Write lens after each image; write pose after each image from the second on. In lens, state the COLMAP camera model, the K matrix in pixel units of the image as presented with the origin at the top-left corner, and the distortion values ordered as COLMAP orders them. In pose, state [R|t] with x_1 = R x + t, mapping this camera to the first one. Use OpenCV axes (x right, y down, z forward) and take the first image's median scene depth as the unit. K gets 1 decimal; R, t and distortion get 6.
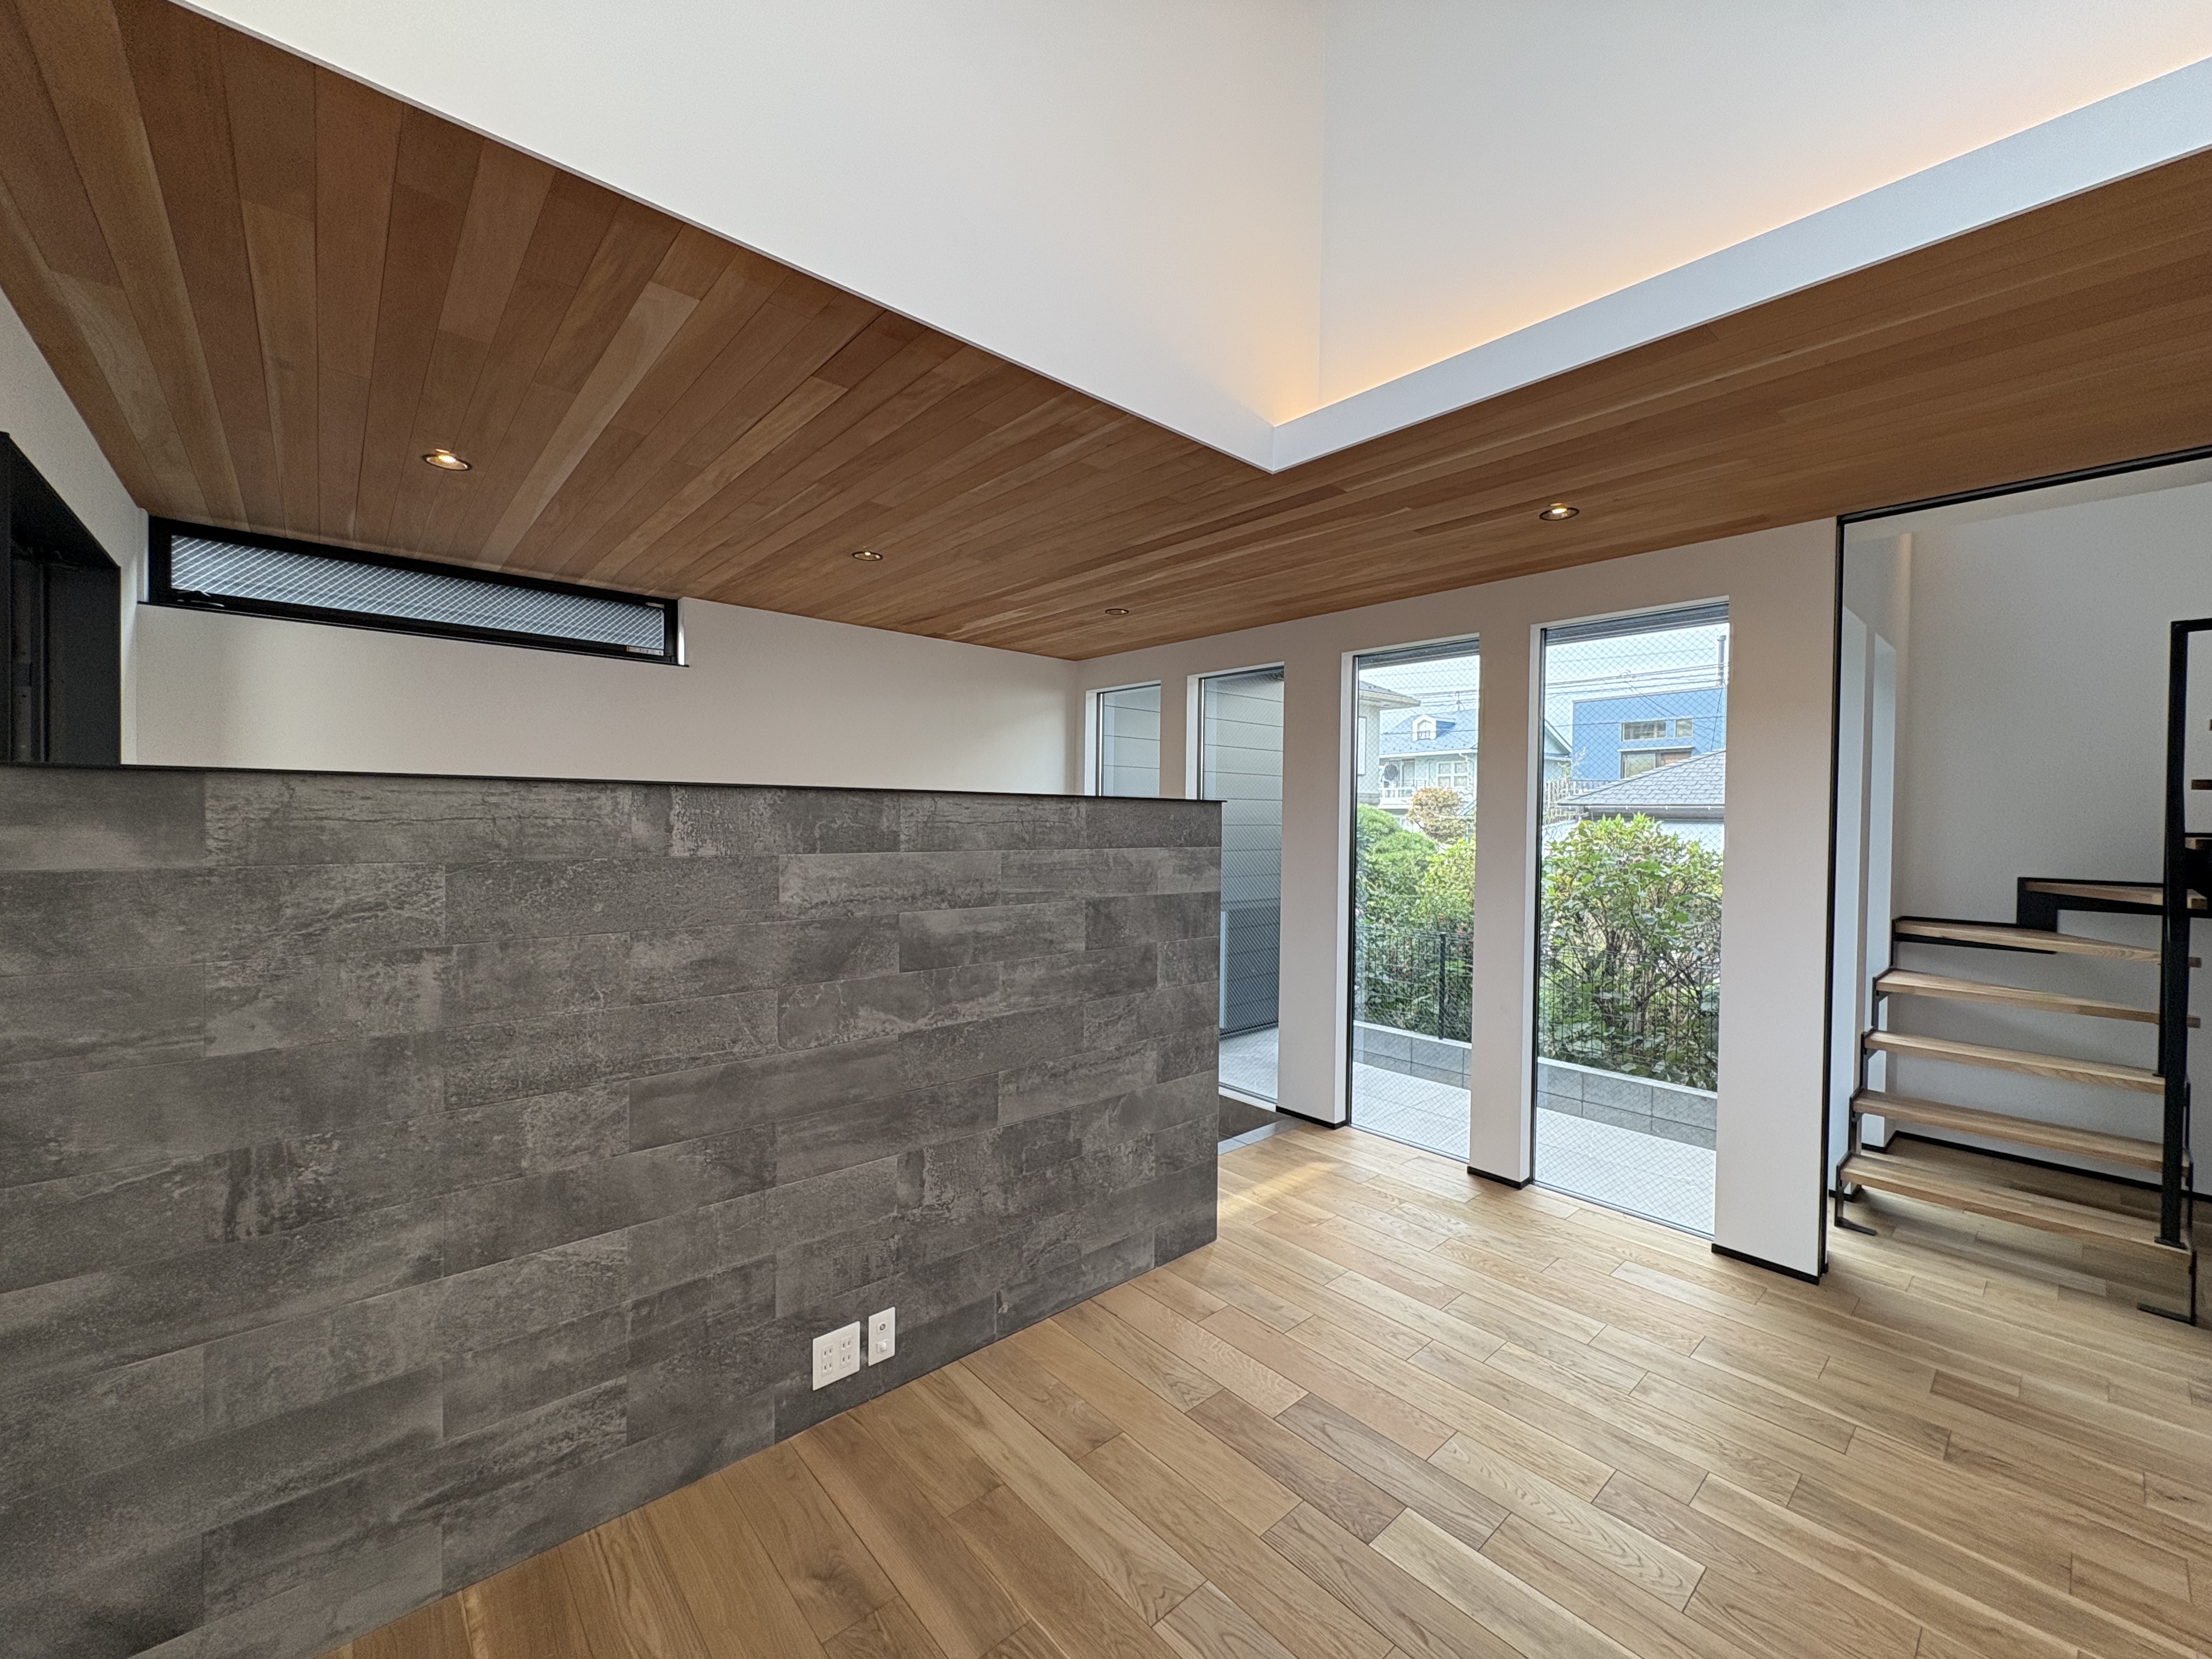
lens RADIAL K [[878.0, 0, 1106.0], [0, 878.0, 829.5], [0, 0, 1]] dist [-0.001519, 0.000197]
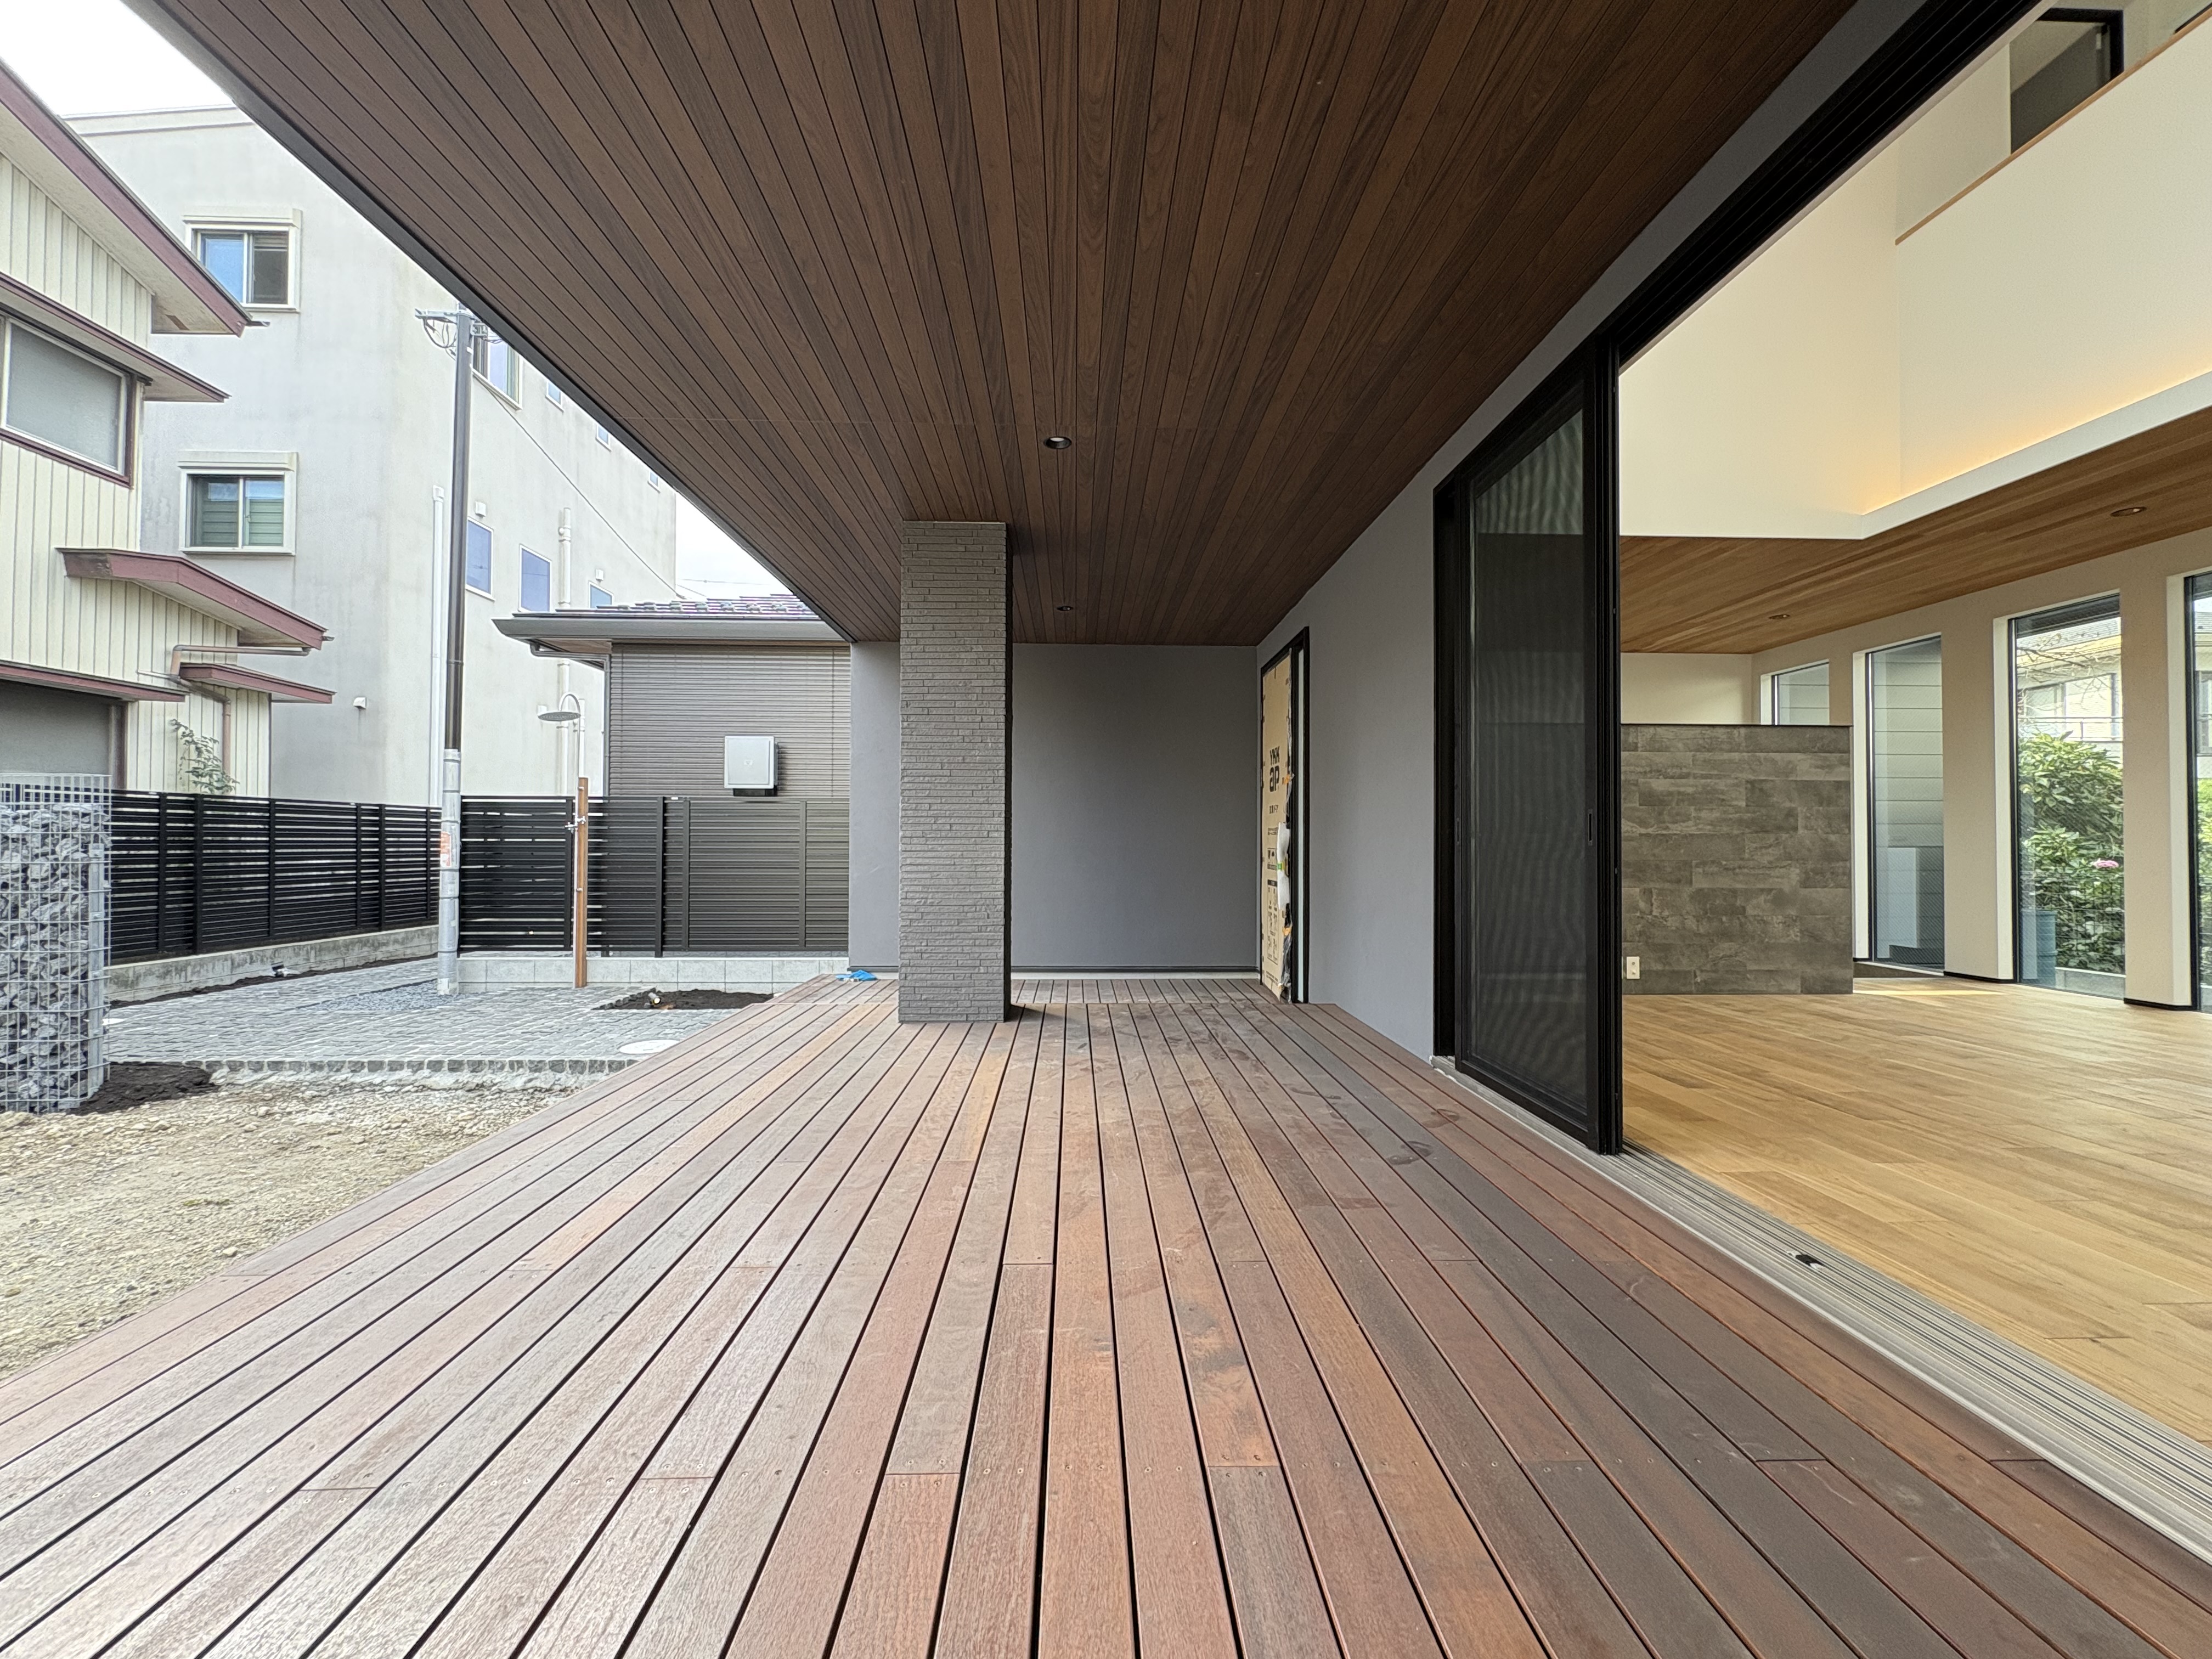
lens RADIAL K [[878.0, 0, 1106.0], [0, 878.0, 829.5], [0, 0, 1]] dist [-0.001519, 0.000197]
pose [[0.766933, -0.019720, -0.641424, 0.145656], [-0.003394, 0.999389, -0.034783, 0.286872], [0.641718, 0.028854, 0.766397, -1.480688]]
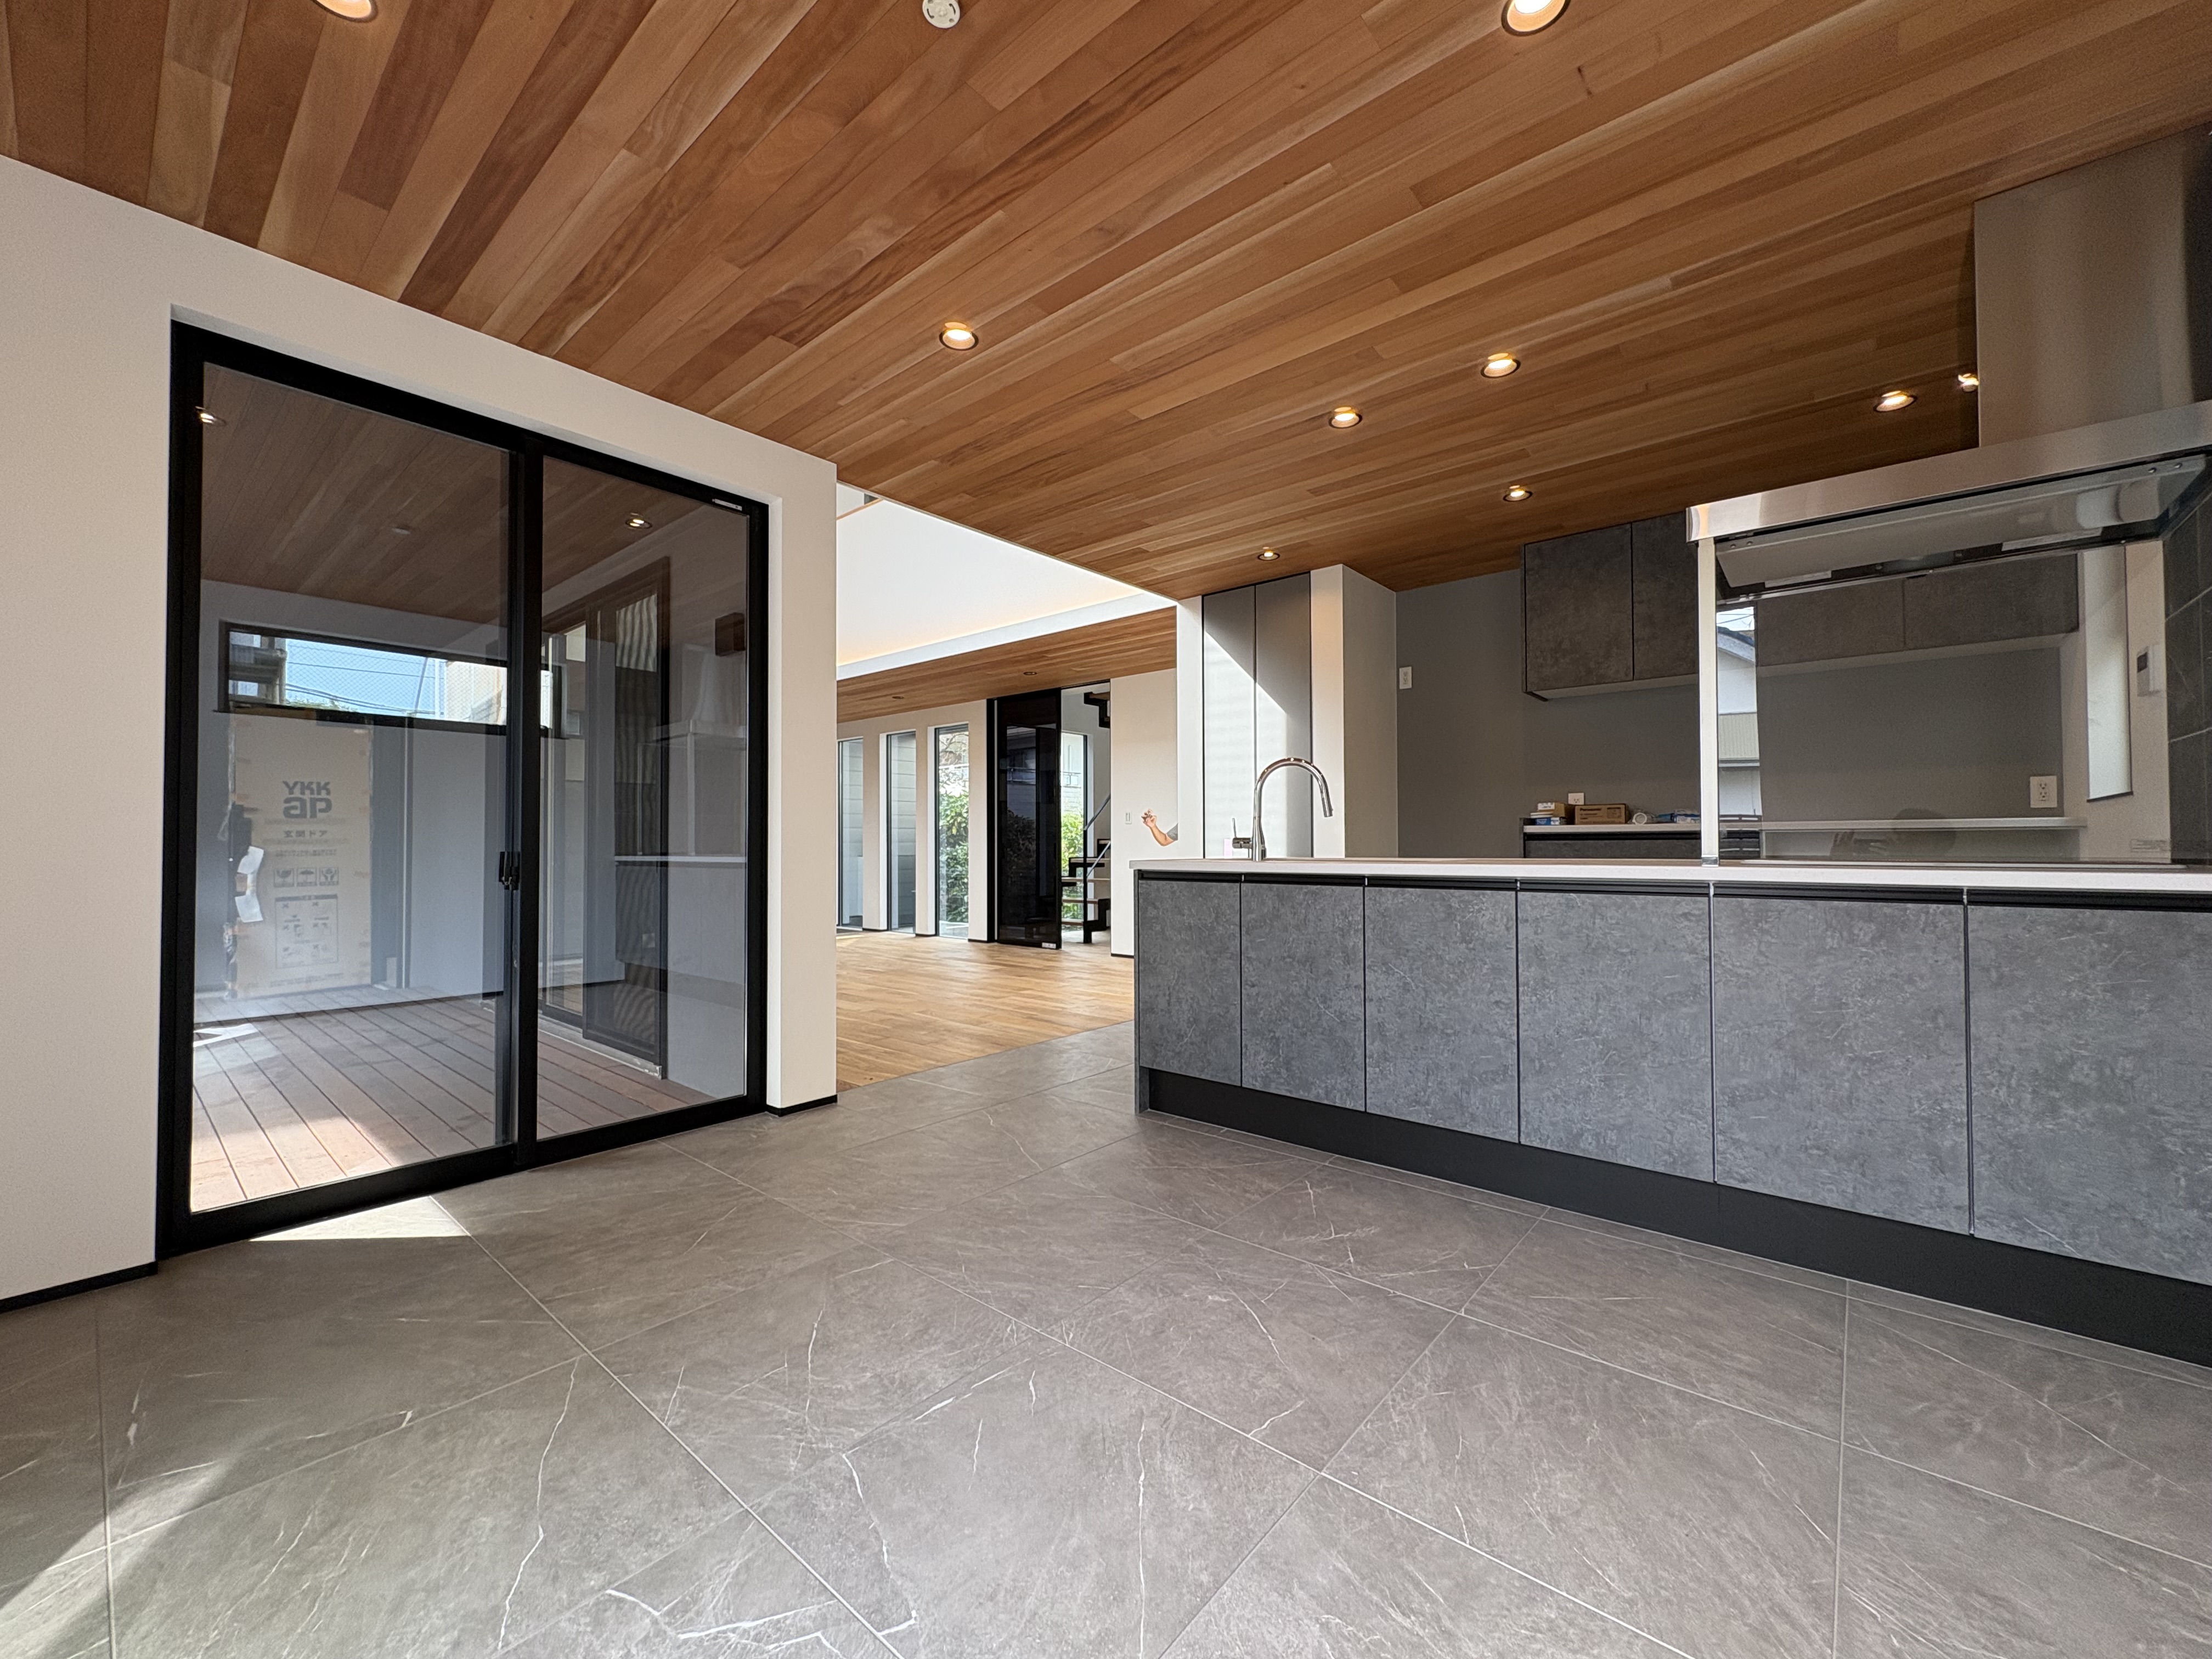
lens RADIAL K [[878.0, 0, 1106.0], [0, 878.0, 829.5], [0, 0, 1]] dist [-0.001519, 0.000197]
pose [[0.990828, -0.007273, 0.134933, 0.959566], [0.011742, 0.999408, -0.032349, 0.256688], [-0.134618, 0.033637, 0.990326, -2.569929]]
